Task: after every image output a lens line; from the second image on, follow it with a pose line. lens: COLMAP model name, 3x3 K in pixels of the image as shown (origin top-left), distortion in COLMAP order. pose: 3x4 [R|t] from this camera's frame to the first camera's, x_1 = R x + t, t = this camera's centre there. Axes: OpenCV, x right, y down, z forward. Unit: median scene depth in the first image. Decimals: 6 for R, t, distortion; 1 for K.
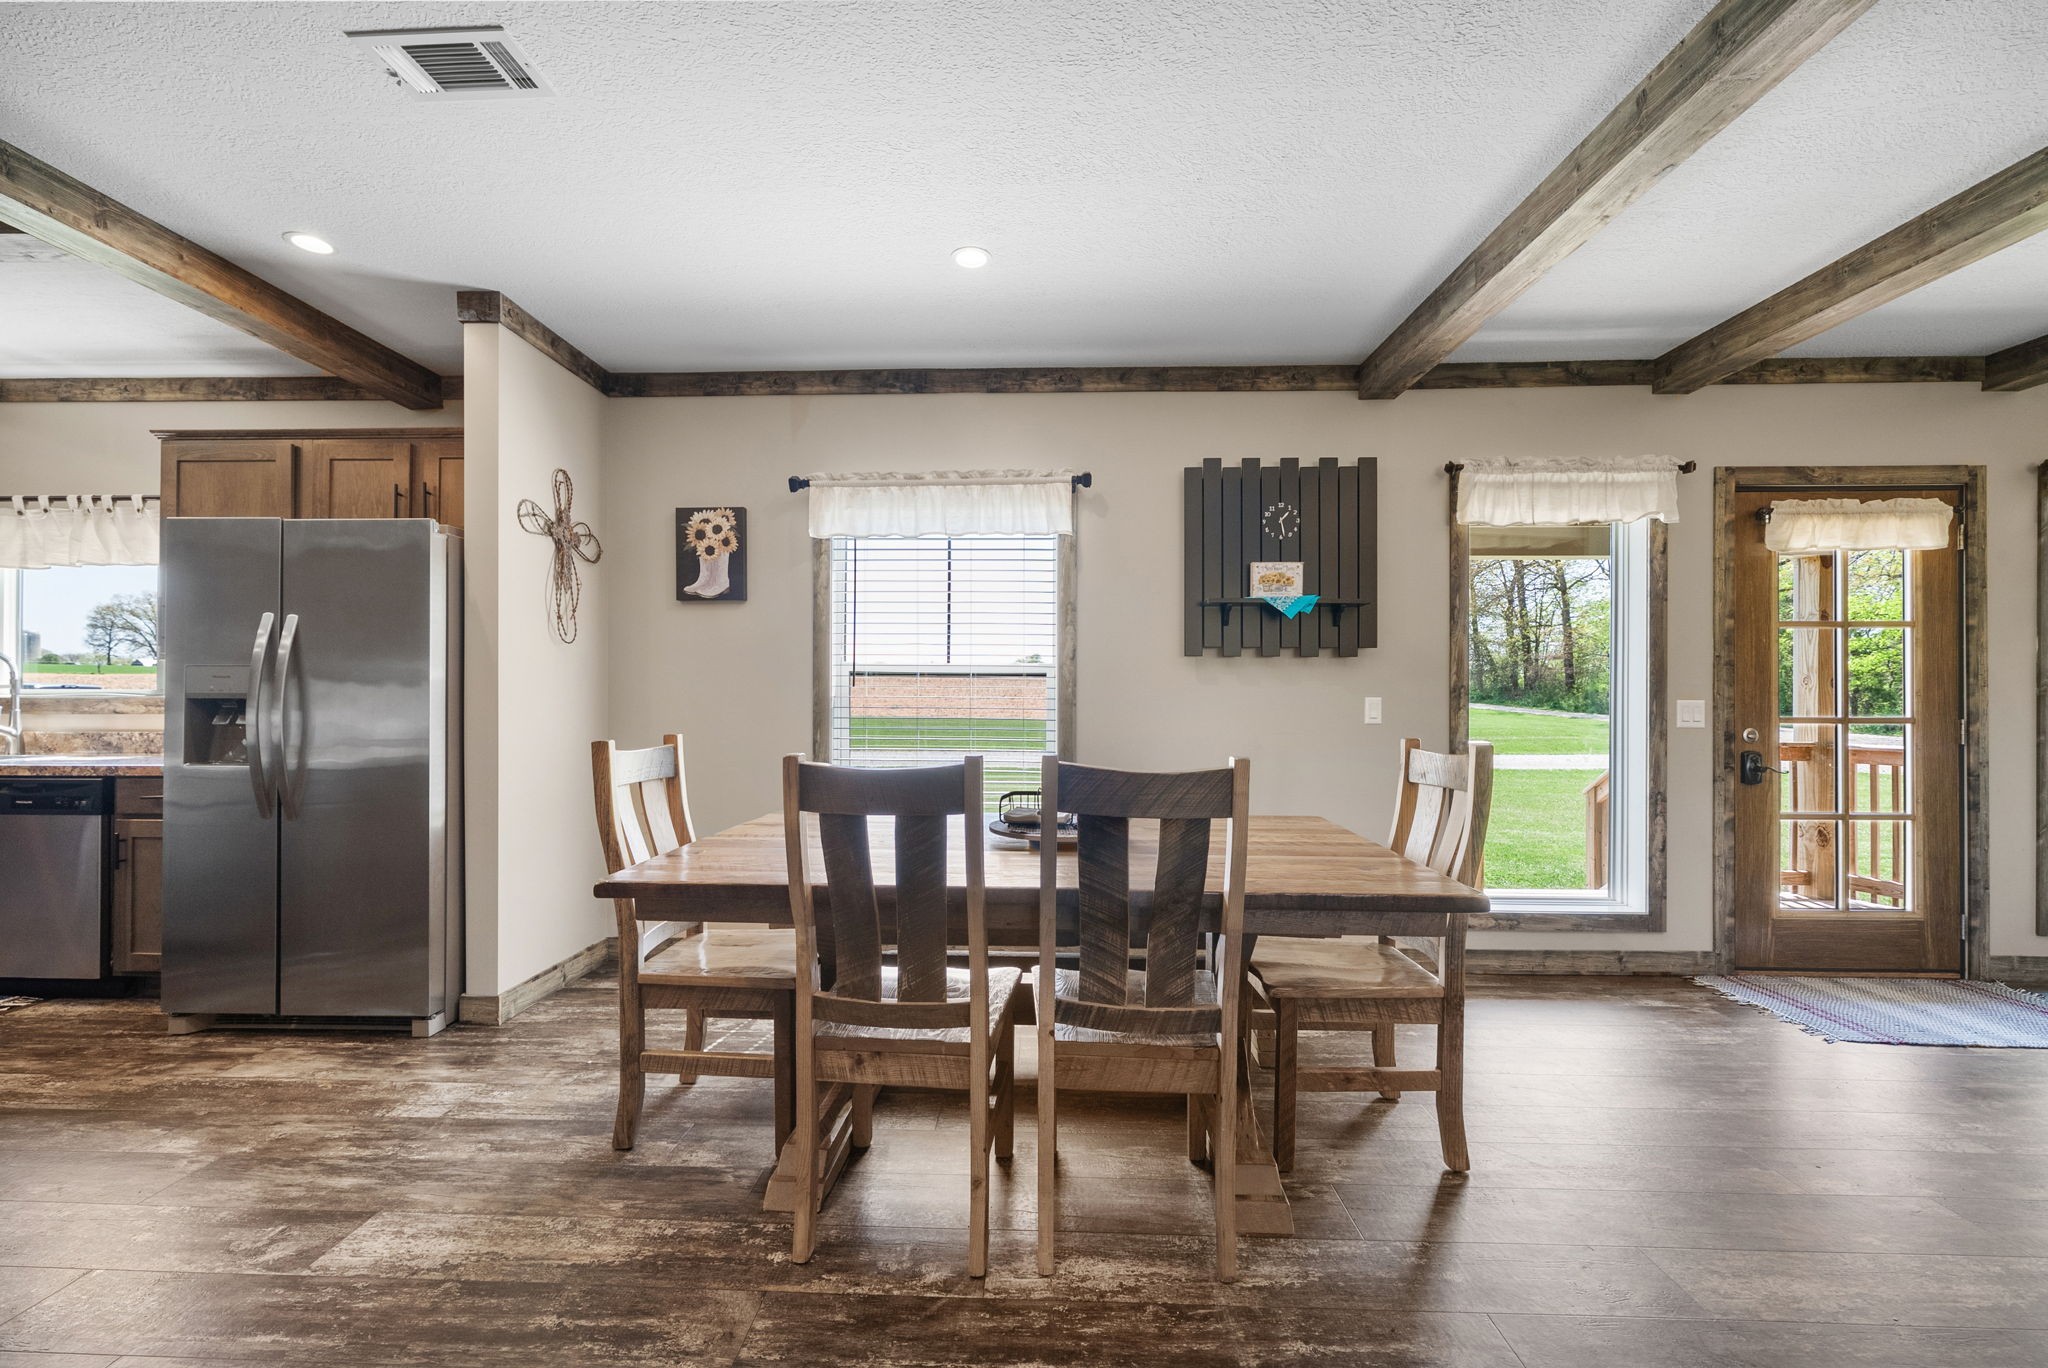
lens RADIAL K [[791.7, 0, 1014.0], [0, 791.7, 692.4], [0, 0, 1]] dist [-0.002727, 0.000087]
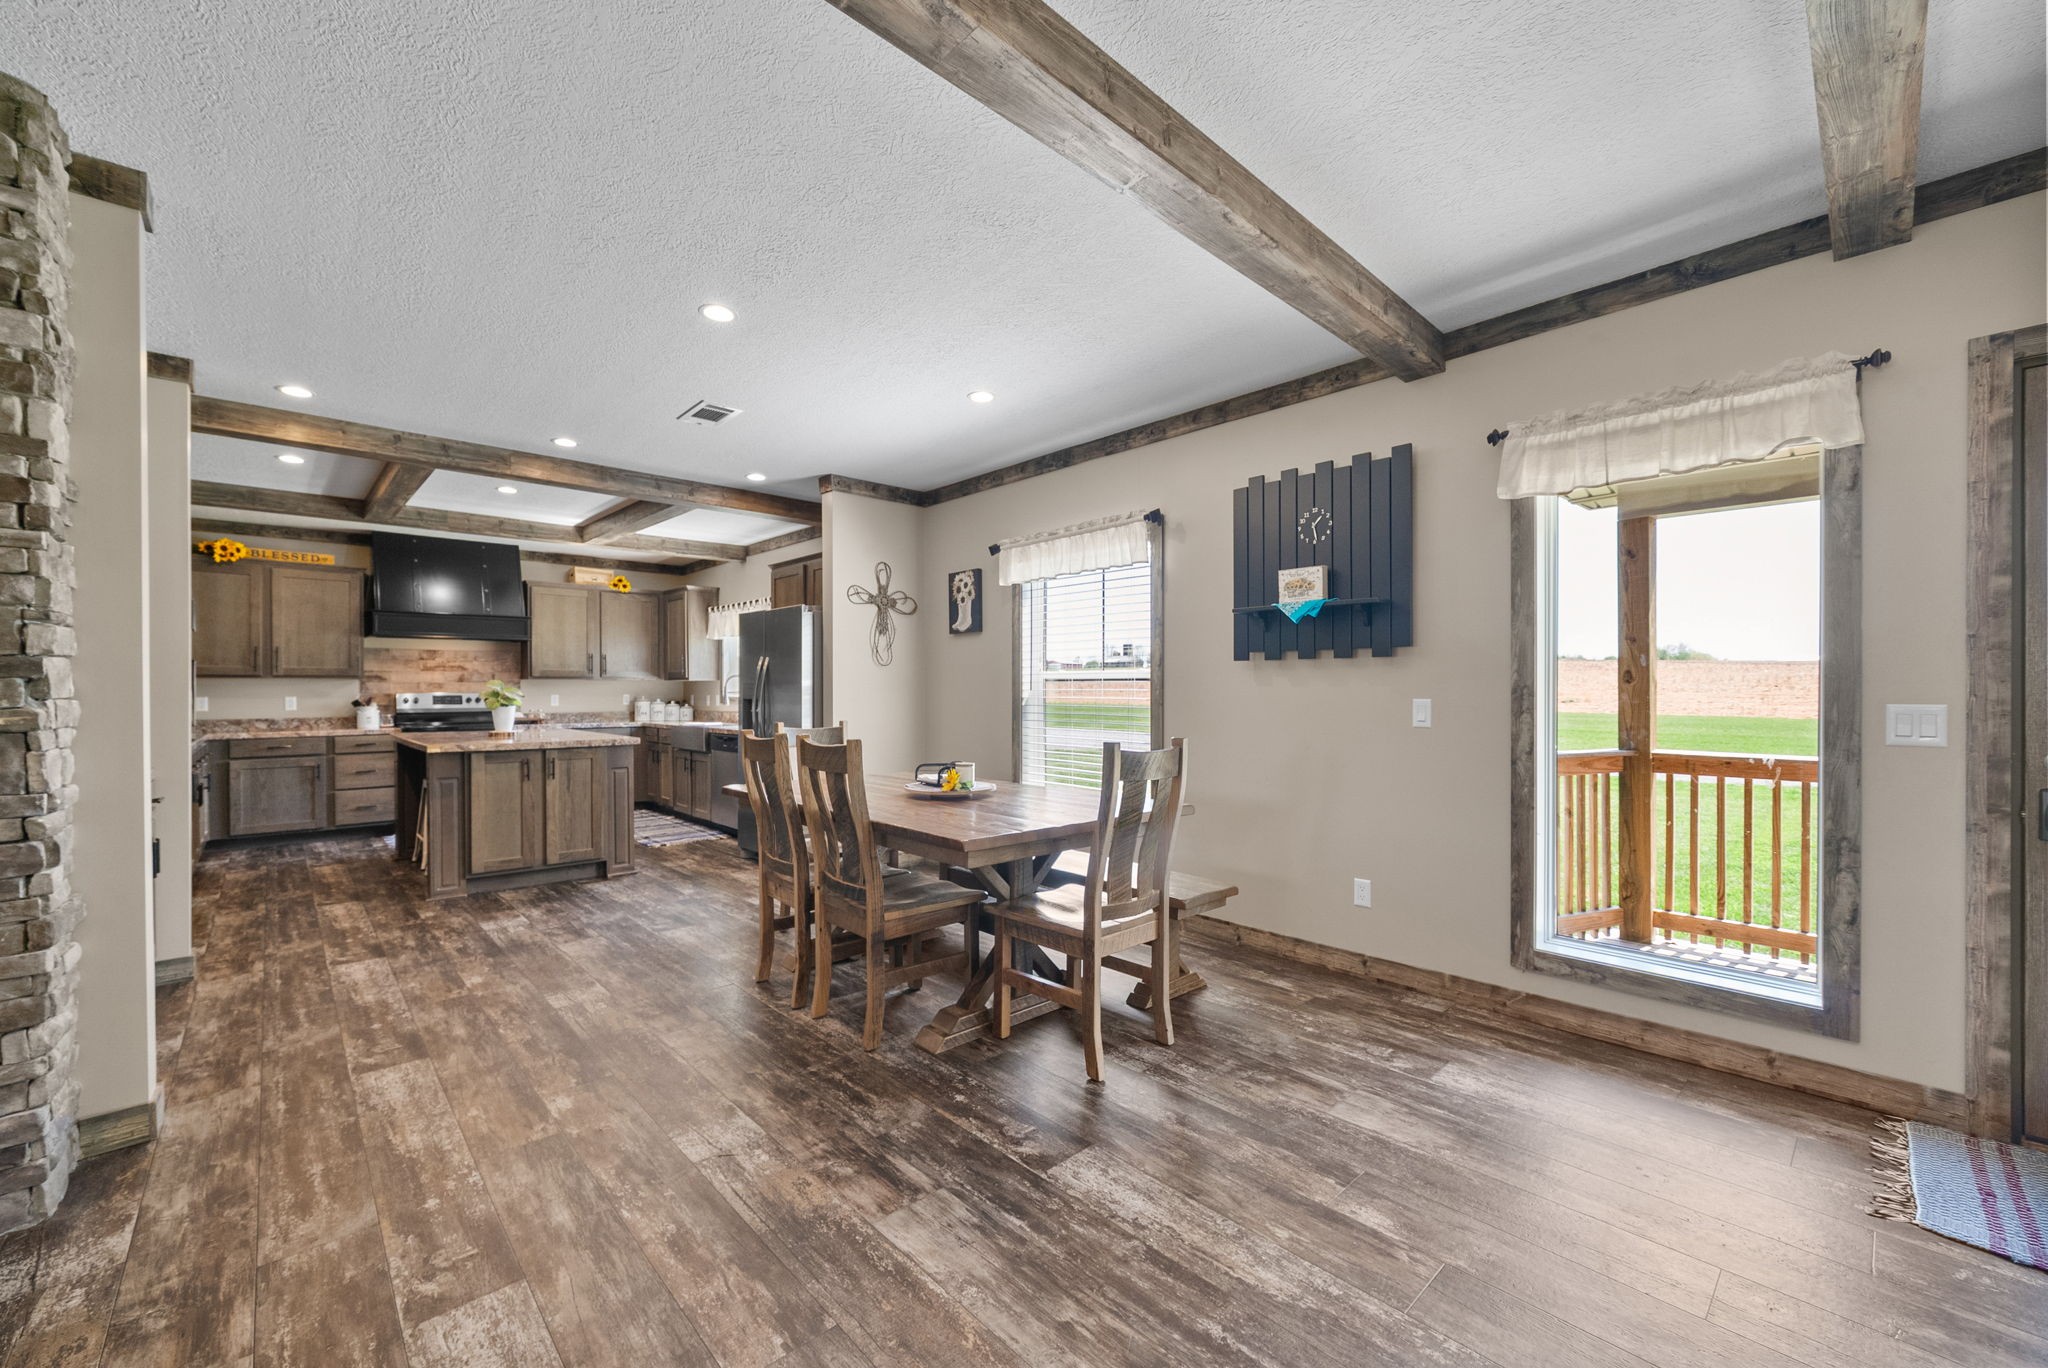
lens RADIAL K [[813.2, 0, 1027.2], [0, 813.2, 694.0], [0, 0, 1]] dist [-0.001578, 0.000045]
pose [[0.708351, -0.001887, -0.705858, 0.812518], [0.005659, 0.999979, 0.003006, -0.005182], [0.705838, -0.006124, 0.708347, -0.005157]]
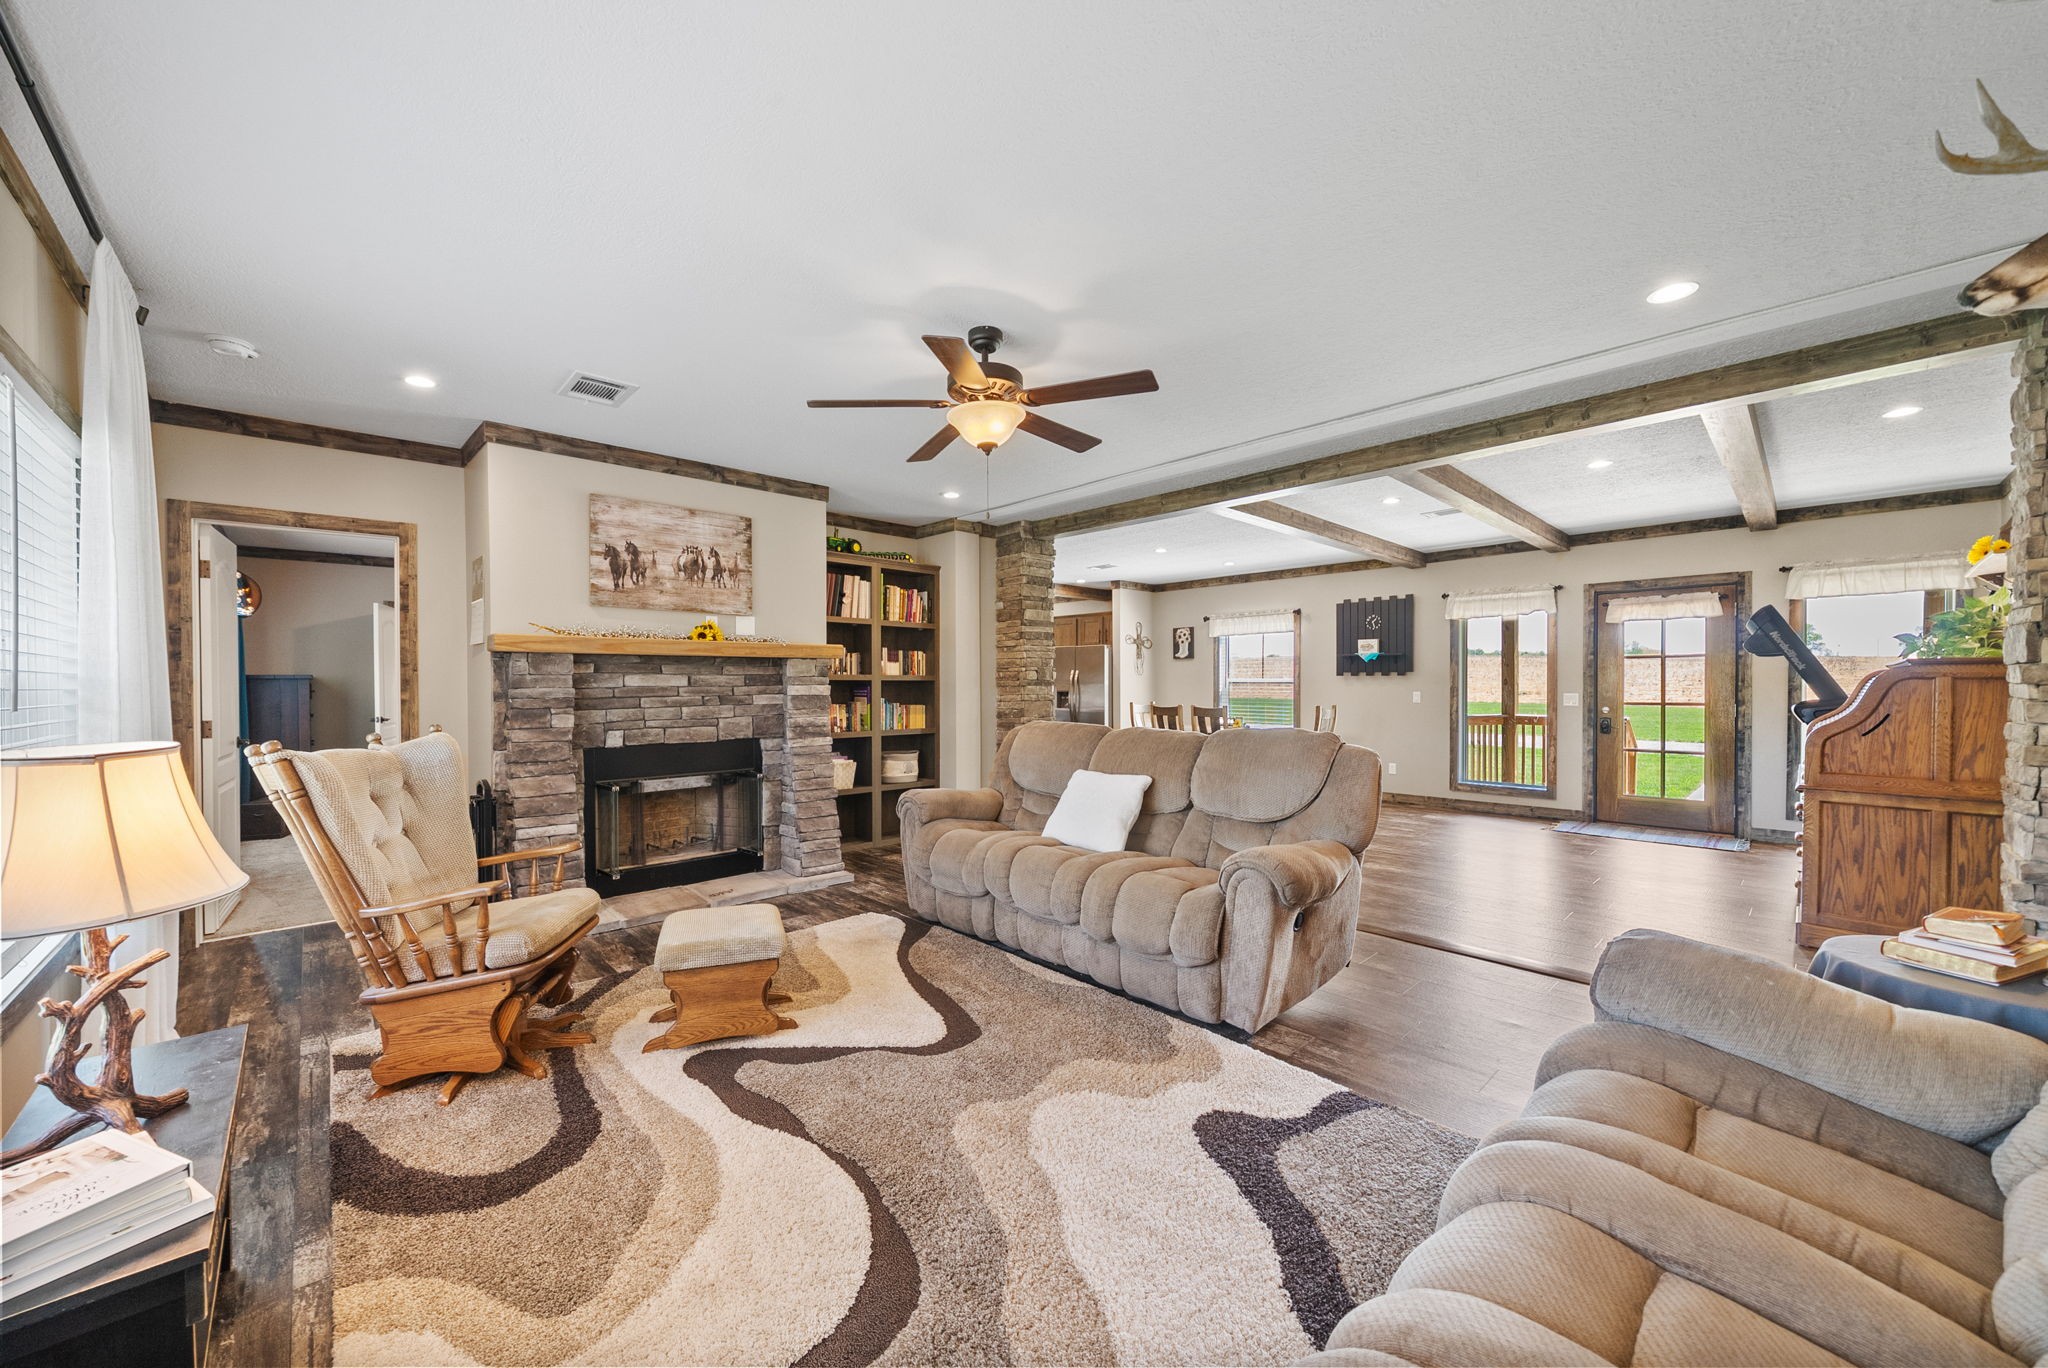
lens RADIAL K [[791.7, 0, 1014.0], [0, 791.7, 692.4], [0, 0, 1]] dist [-0.002727, 0.000087]
pose [[0.708023, 0.002598, -0.706185, 1.310249], [0.004307, 0.999959, 0.007996, -0.017215], [0.706176, -0.008703, 0.707983, -1.606576]]
